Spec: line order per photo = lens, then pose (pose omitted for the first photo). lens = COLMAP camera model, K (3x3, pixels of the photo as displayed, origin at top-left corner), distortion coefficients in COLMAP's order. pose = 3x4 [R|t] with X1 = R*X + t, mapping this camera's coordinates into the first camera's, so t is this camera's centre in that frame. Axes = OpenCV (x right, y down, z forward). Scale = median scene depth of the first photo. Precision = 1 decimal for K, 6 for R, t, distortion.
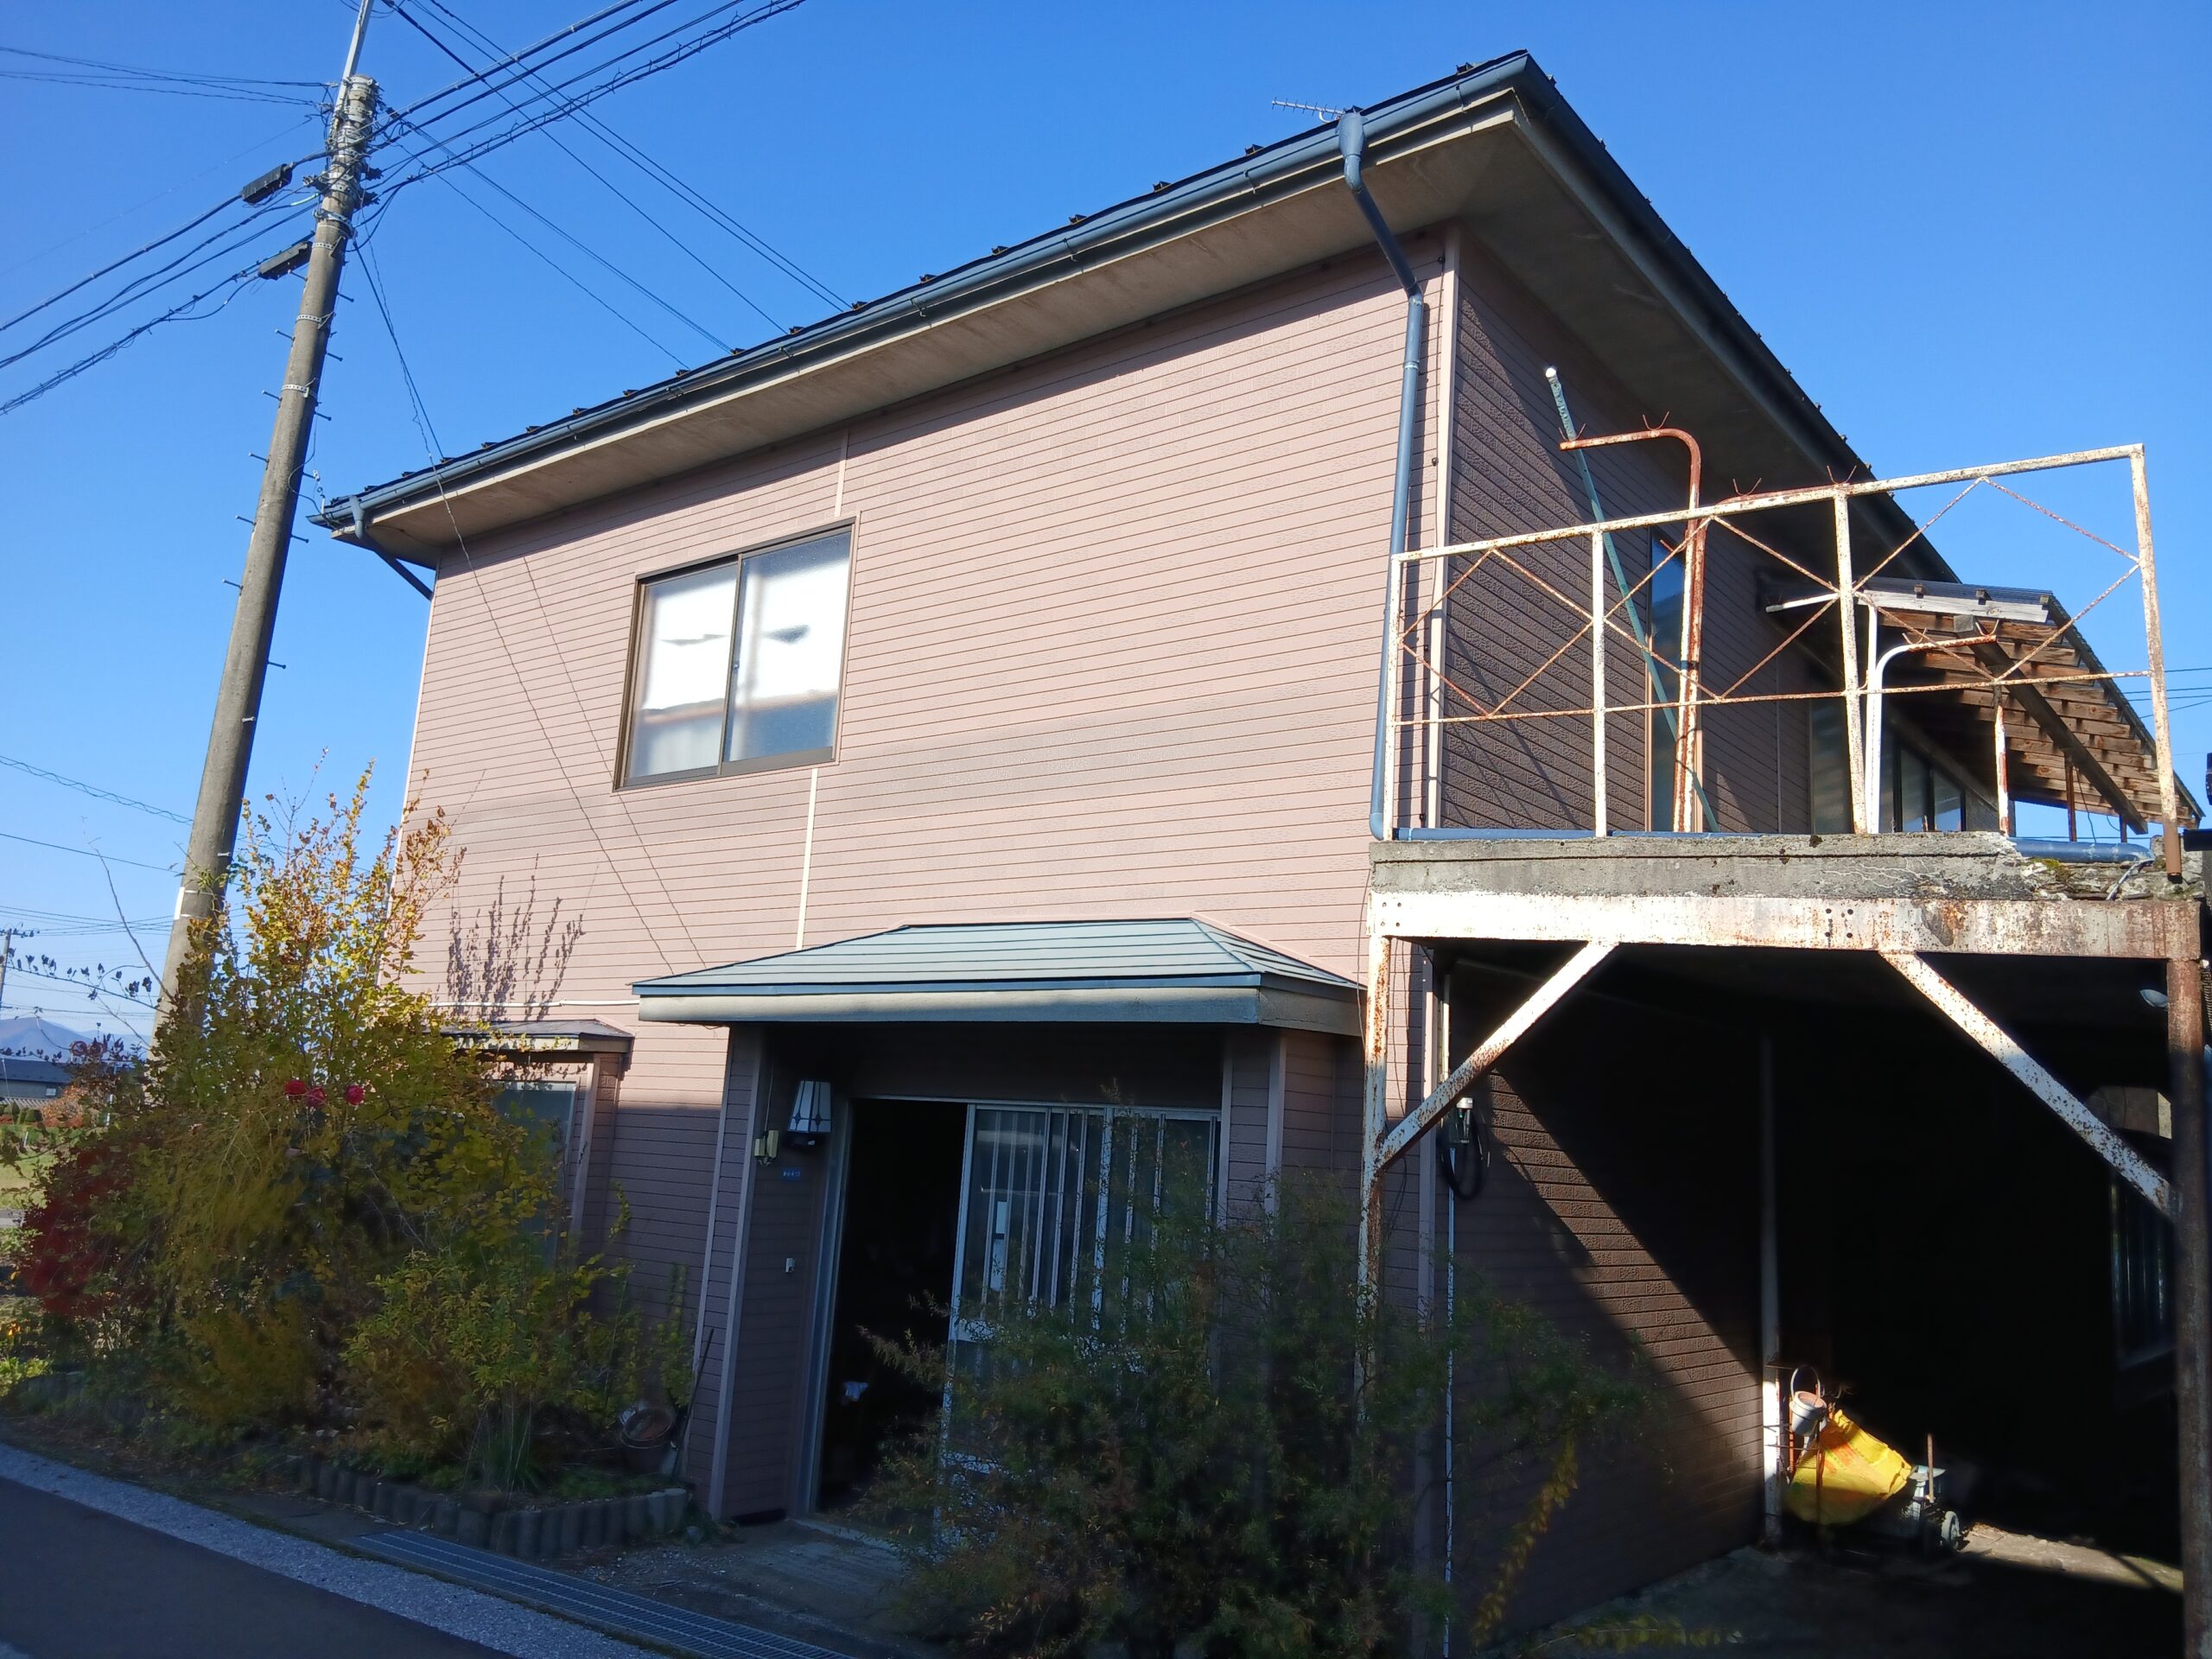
lens RADIAL K [[1678.5, 0, 1109.6], [0, 1678.5, 834.5], [0, 0, 1]] dist [0.092348, -0.157580]
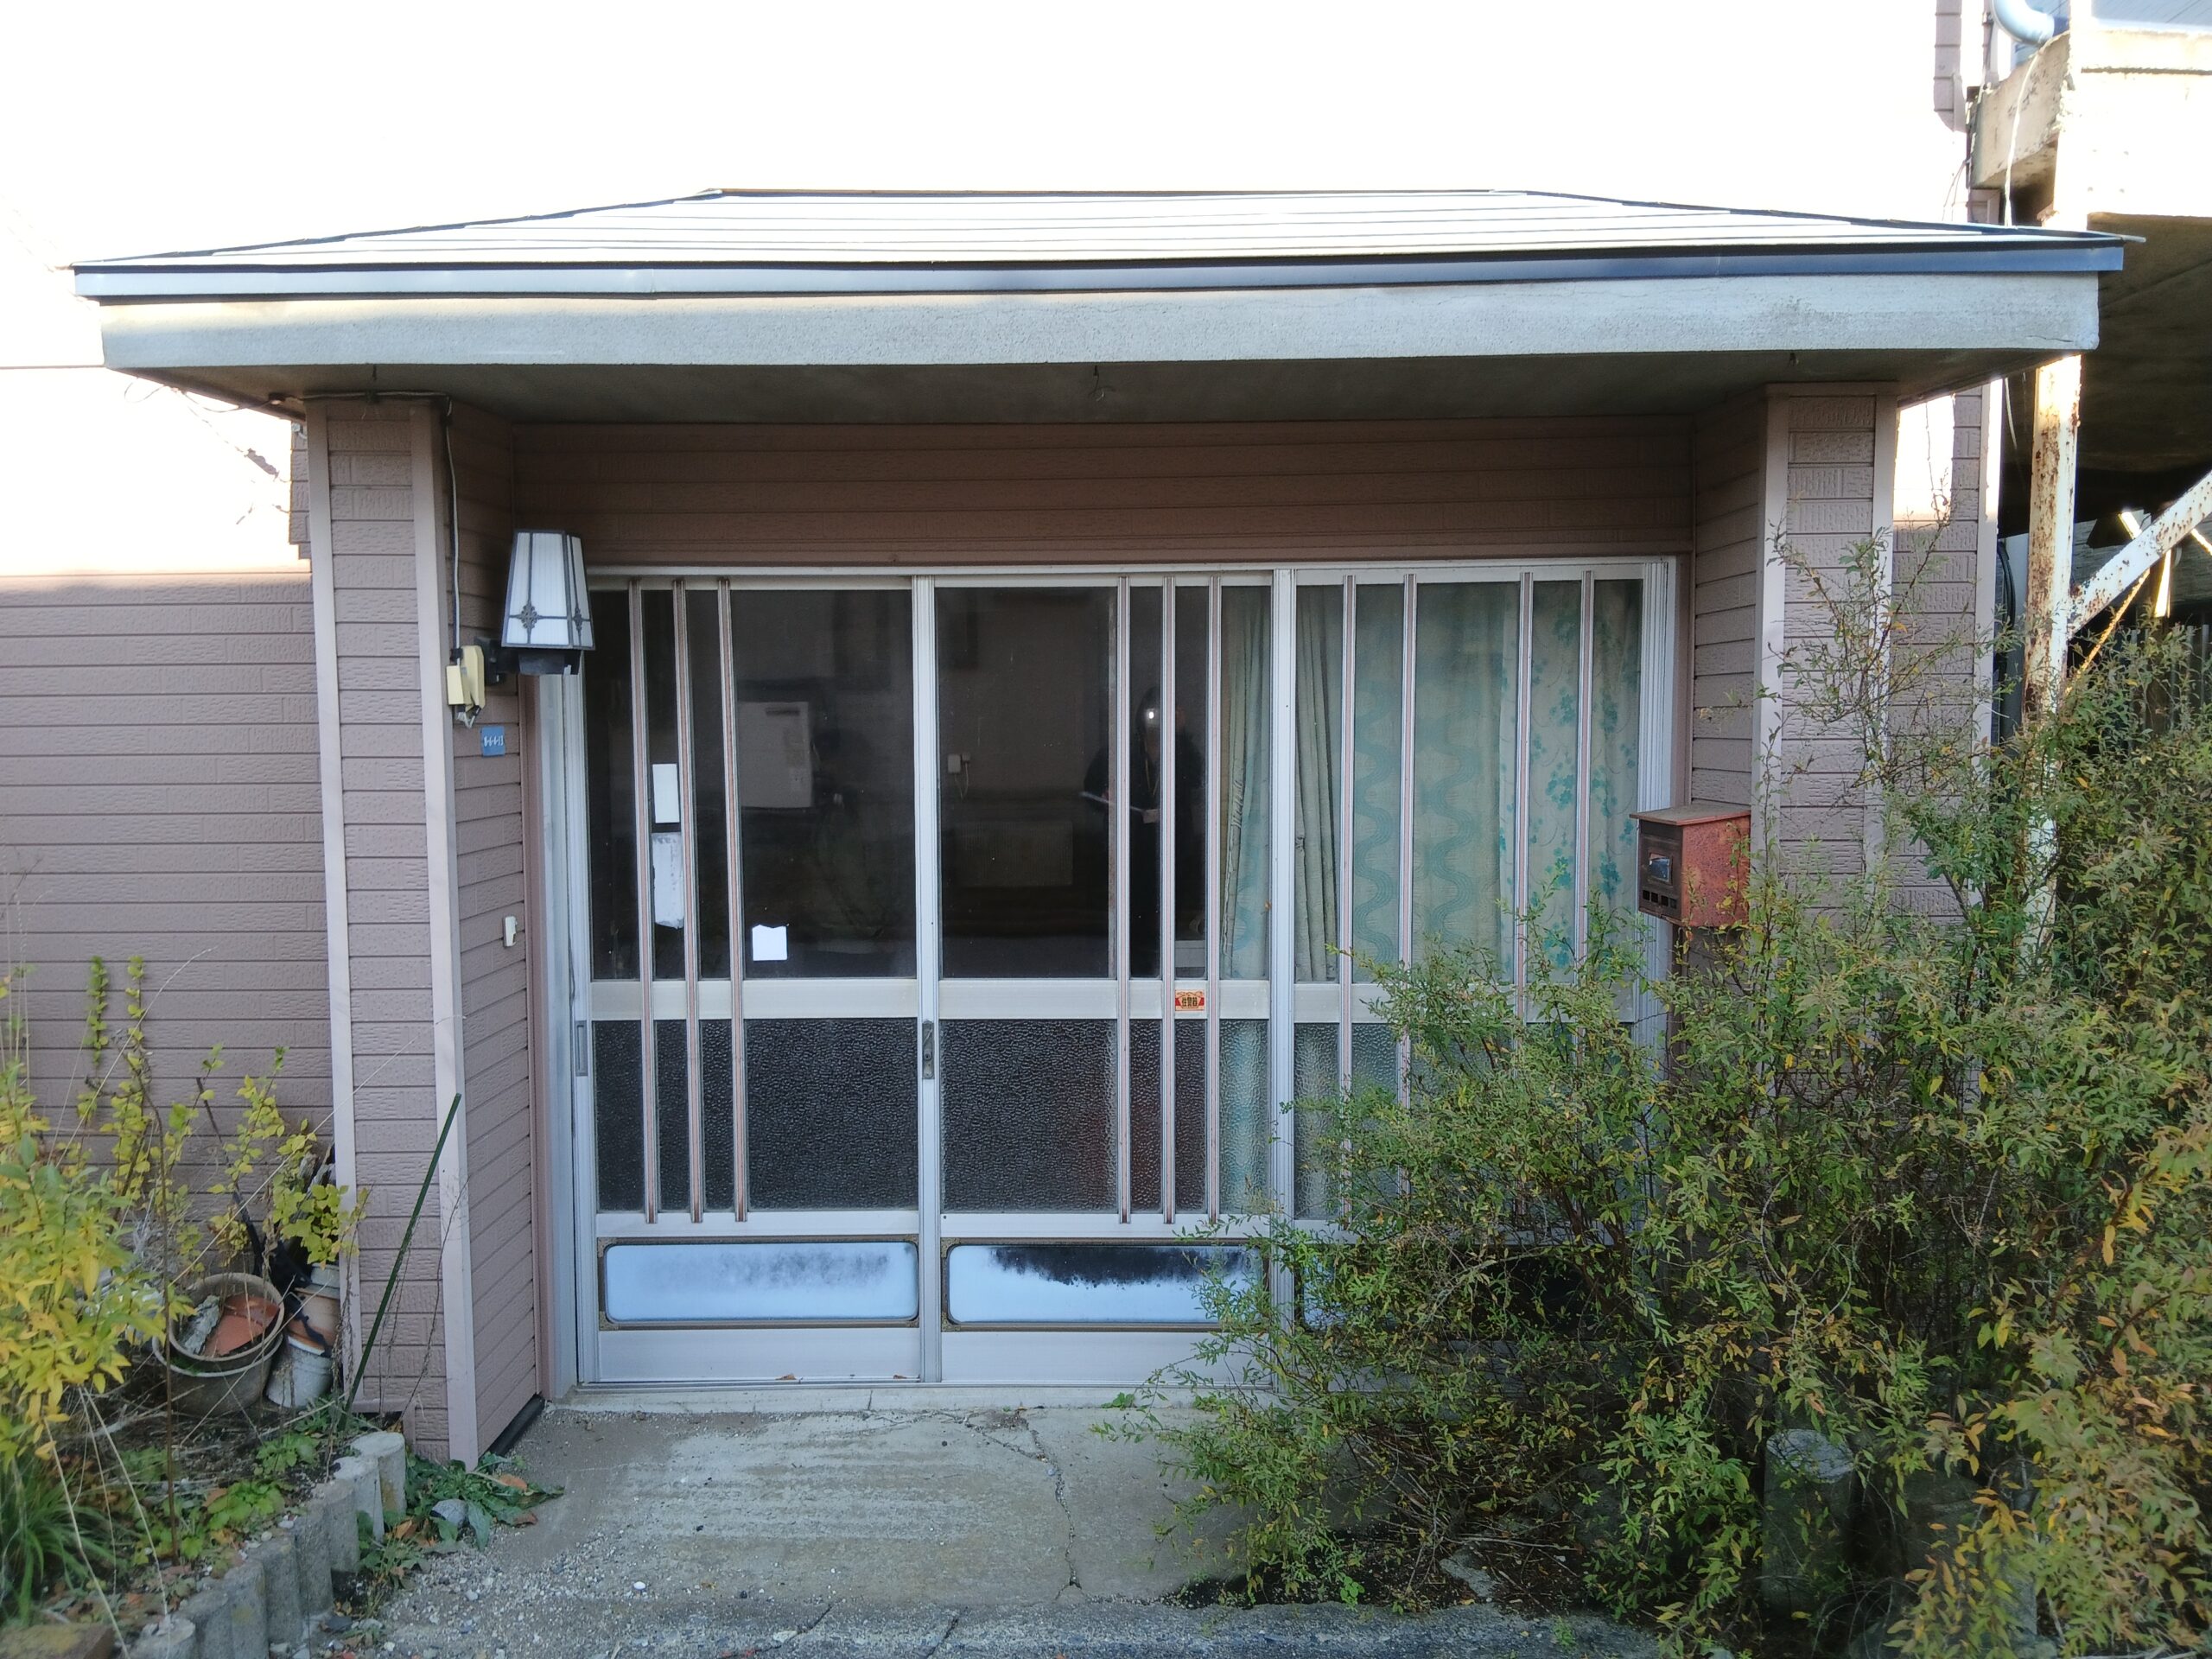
lens RADIAL K [[1678.5, 0, 1109.6], [0, 1678.5, 834.5], [0, 0, 1]] dist [0.092348, -0.157580]
pose [[0.793368, -0.112382, 0.598278, -0.437419], [-0.055184, 0.965487, 0.254538, 0.130788], [-0.606235, -0.234958, 0.759785, 0.715025]]
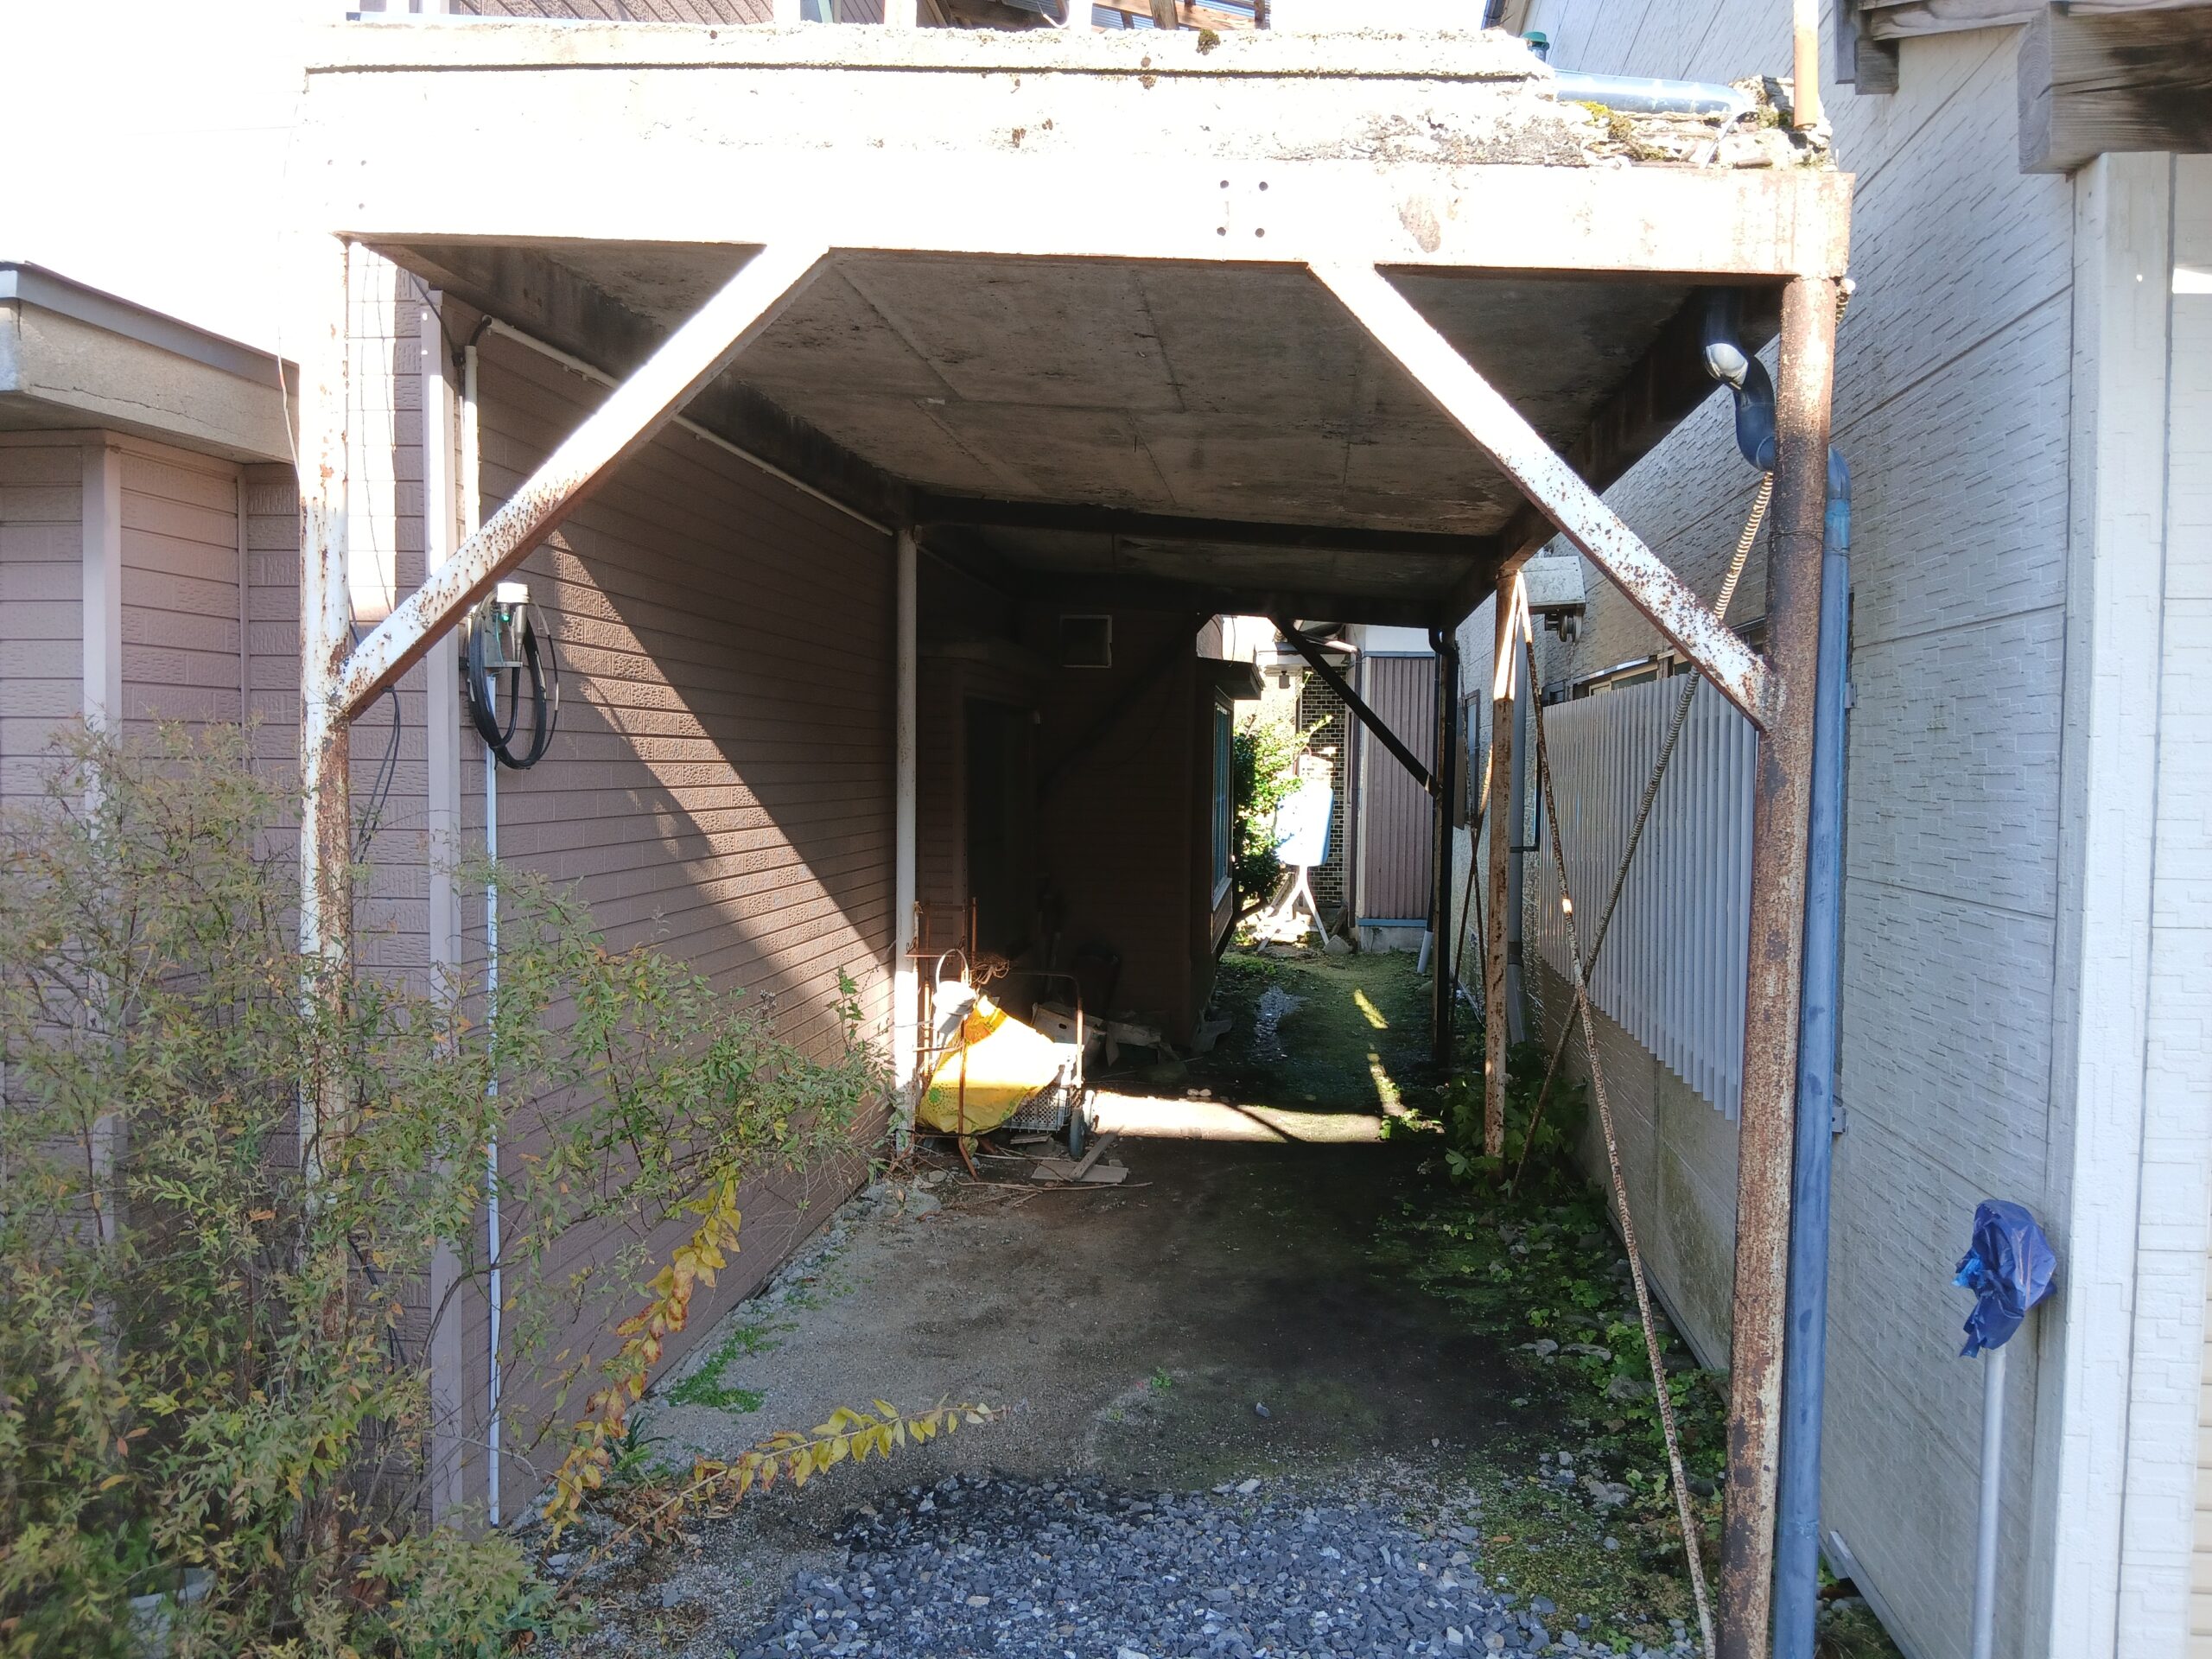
lens RADIAL K [[1678.5, 0, 1109.6], [0, 1678.5, 834.5], [0, 0, 1]] dist [0.092348, -0.157580]
pose [[0.848668, -0.074057, 0.523715, 0.084534], [-0.057072, 0.971547, 0.229868, 0.100743], [-0.525837, -0.224971, 0.820294, 0.446878]]
